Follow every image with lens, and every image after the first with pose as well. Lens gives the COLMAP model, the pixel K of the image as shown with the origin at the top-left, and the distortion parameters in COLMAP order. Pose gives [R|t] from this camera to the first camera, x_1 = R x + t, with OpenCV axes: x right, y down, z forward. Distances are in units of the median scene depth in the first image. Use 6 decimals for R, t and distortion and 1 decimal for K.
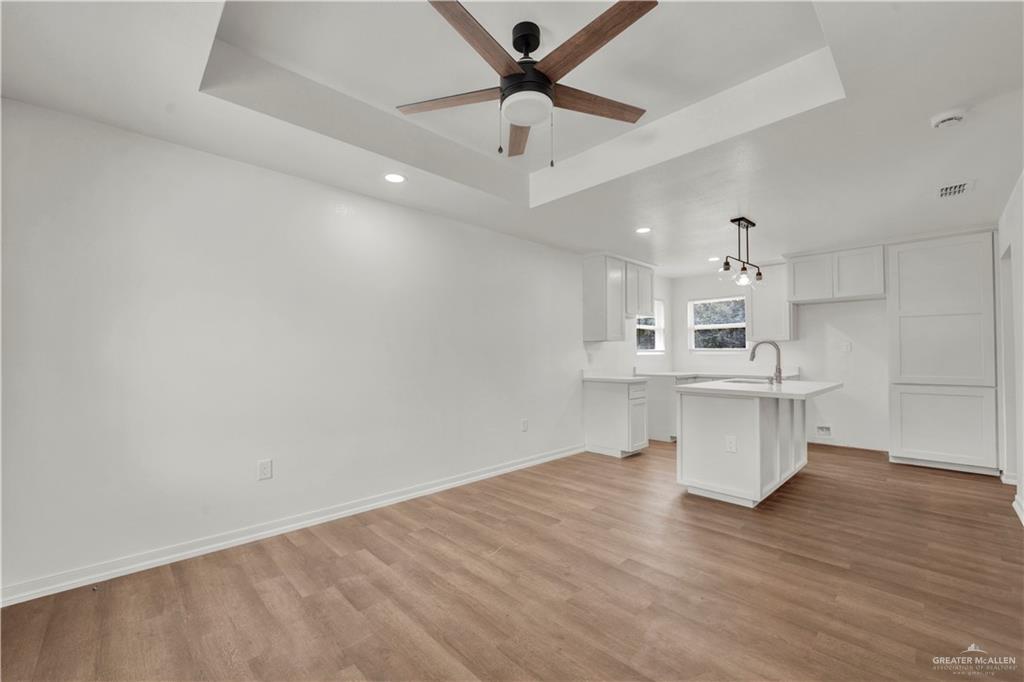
lens RADIAL K [[415.5, 0, 511.5], [0, 415.5, 349.2], [0, 0, 1]] dist [-0.009896, -0.000423]
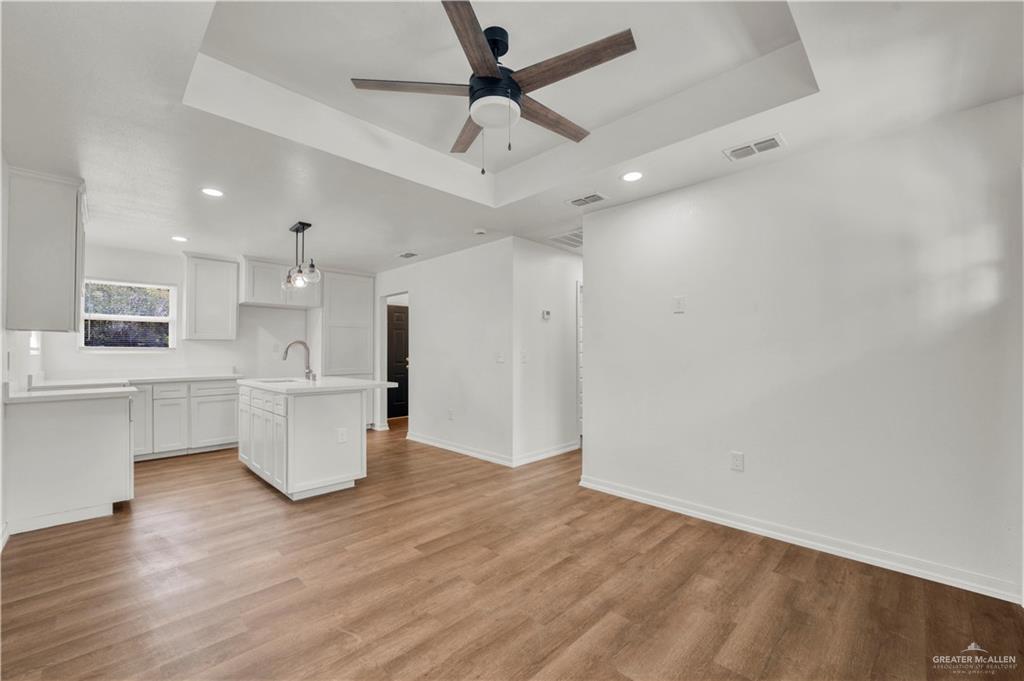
lens RADIAL K [[414.8, 0, 513.2], [0, 414.8, 347.5], [0, 0, 1]] dist [-0.004420, -0.000448]
pose [[-0.028646, 0.014281, 0.999488, -0.389231], [-0.009270, 0.999851, -0.014552, 0.005515], [-0.999547, -0.009682, -0.028510, 0.389240]]
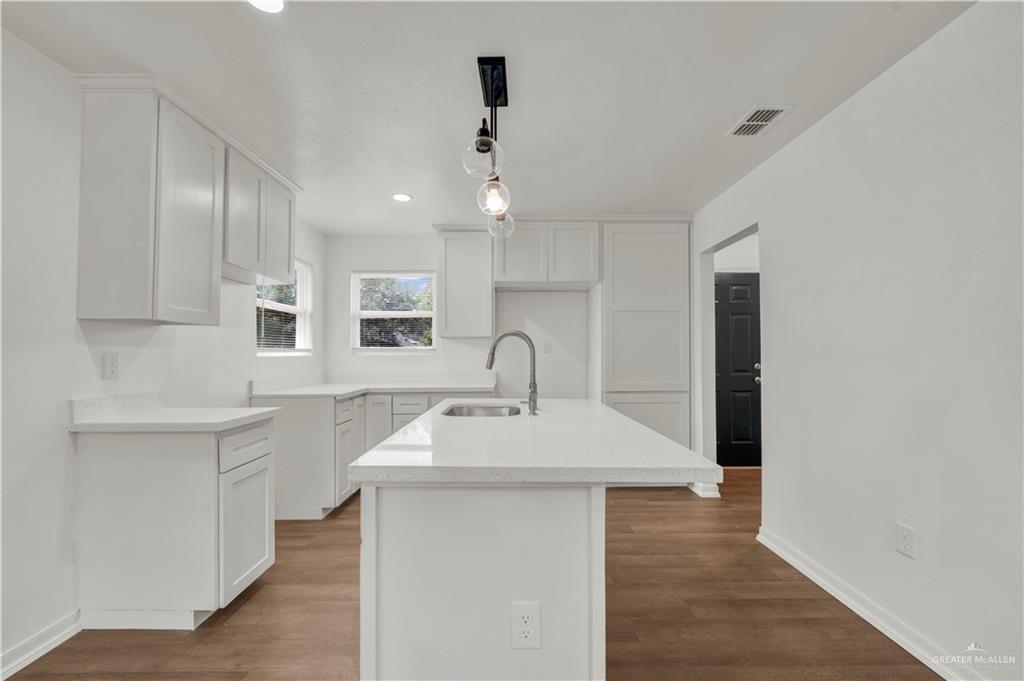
lens RADIAL K [[414.8, 0, 511.8], [0, 414.8, 345.6], [0, 0, 1]] dist [-0.004420, -0.000448]
pose [[0.687090, 0.017323, 0.726366, 0.180767], [-0.009394, 0.999844, -0.014958, 0.004765], [-0.726512, 0.003454, 0.687145, 0.516947]]
